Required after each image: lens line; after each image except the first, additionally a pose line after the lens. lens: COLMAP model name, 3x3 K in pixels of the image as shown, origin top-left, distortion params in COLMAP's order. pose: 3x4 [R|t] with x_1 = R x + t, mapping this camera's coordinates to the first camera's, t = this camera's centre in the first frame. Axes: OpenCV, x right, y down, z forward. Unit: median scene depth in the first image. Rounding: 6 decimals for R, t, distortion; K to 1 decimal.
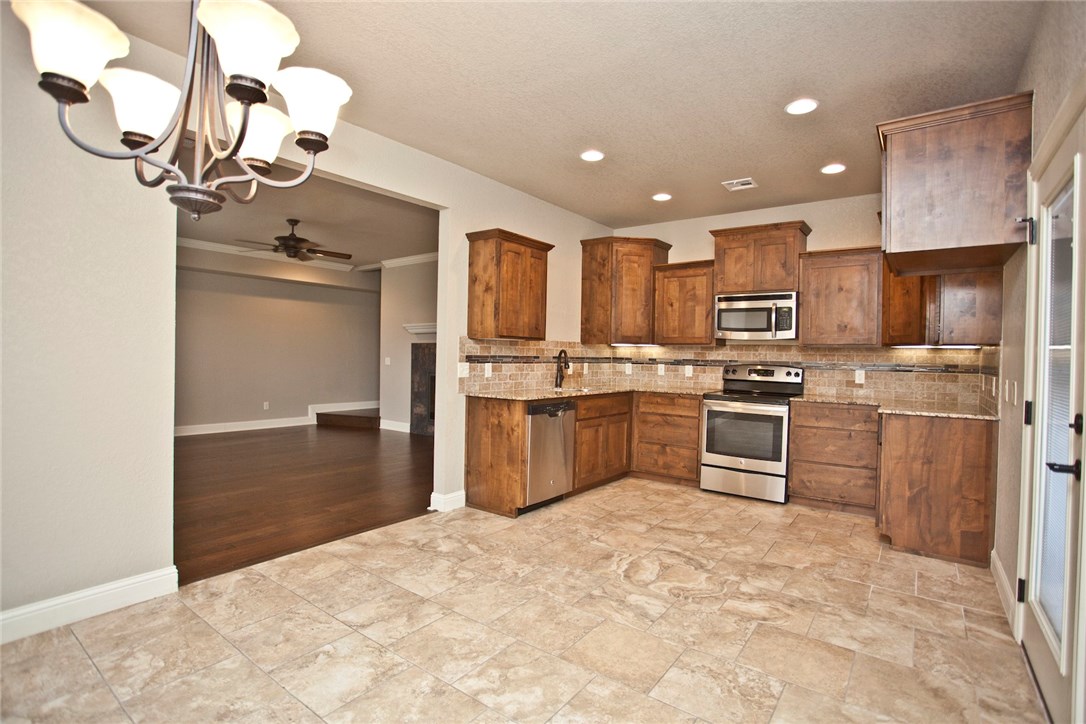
lens RADIAL K [[533.5, 0, 543.0], [0, 533.5, 362.0], [0, 0, 1]] dist [-0.083115, 0.042230]
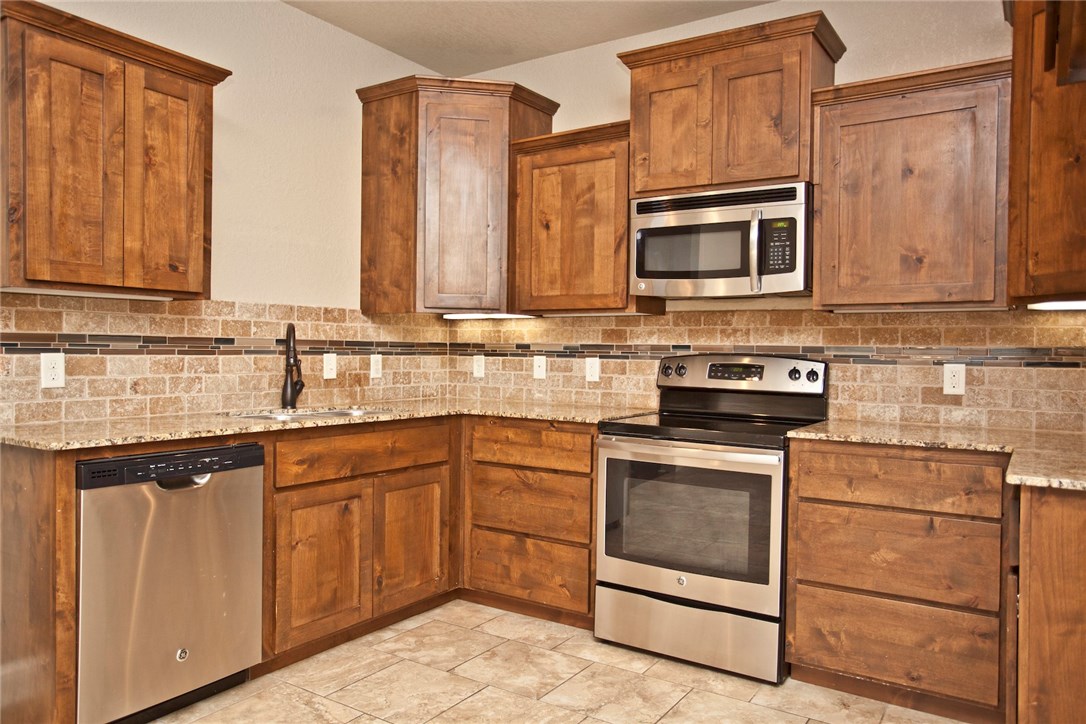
lens RADIAL K [[785.8, 0, 543.0], [0, 785.8, 362.0], [0, 0, 1]] dist [-0.050929, 0.078012]
pose [[0.998134, -0.007515, 0.060601, 0.228722], [0.007382, 0.999970, 0.002421, 0.009943], [-0.060617, -0.001969, 0.998159, 0.373613]]
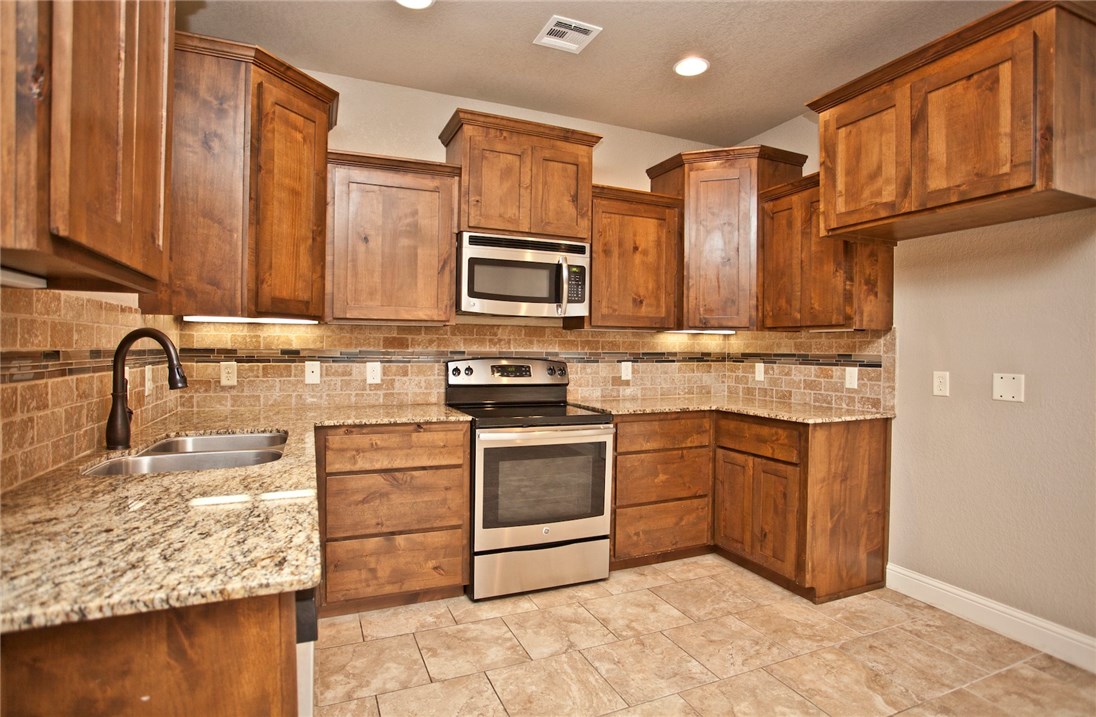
lens RADIAL K [[559.9, 0, 554.8], [0, 559.9, 355.5], [0, 0, 1]] dist [-0.075631, 0.035022]
pose [[0.487157, -0.025574, 0.872940, -0.137968], [0.011170, 0.999672, 0.023053, -0.013040], [-0.873243, -0.001479, 0.487283, 0.699756]]
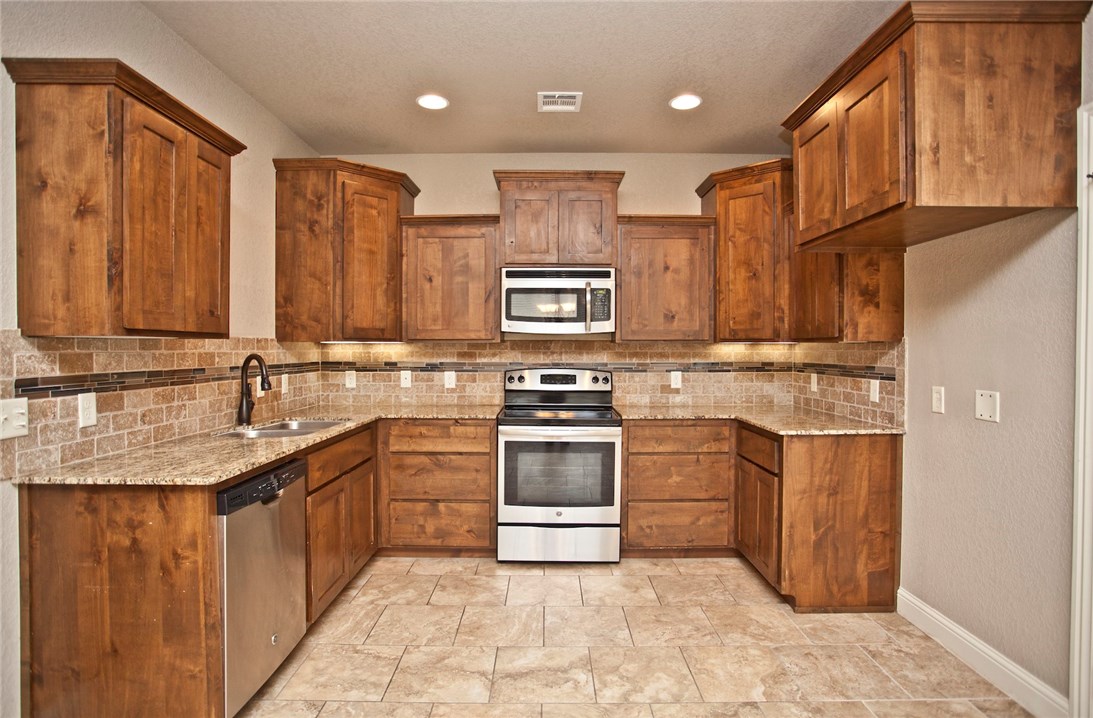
lens RADIAL K [[573.6, 0, 554.6], [0, 573.6, 357.0], [0, 0, 1]] dist [-0.080796, 0.043470]
pose [[0.795451, -0.027284, 0.605404, -0.069960], [0.022315, 0.999627, 0.015731, -0.024534], [-0.605607, 0.000996, 0.795763, 0.414012]]
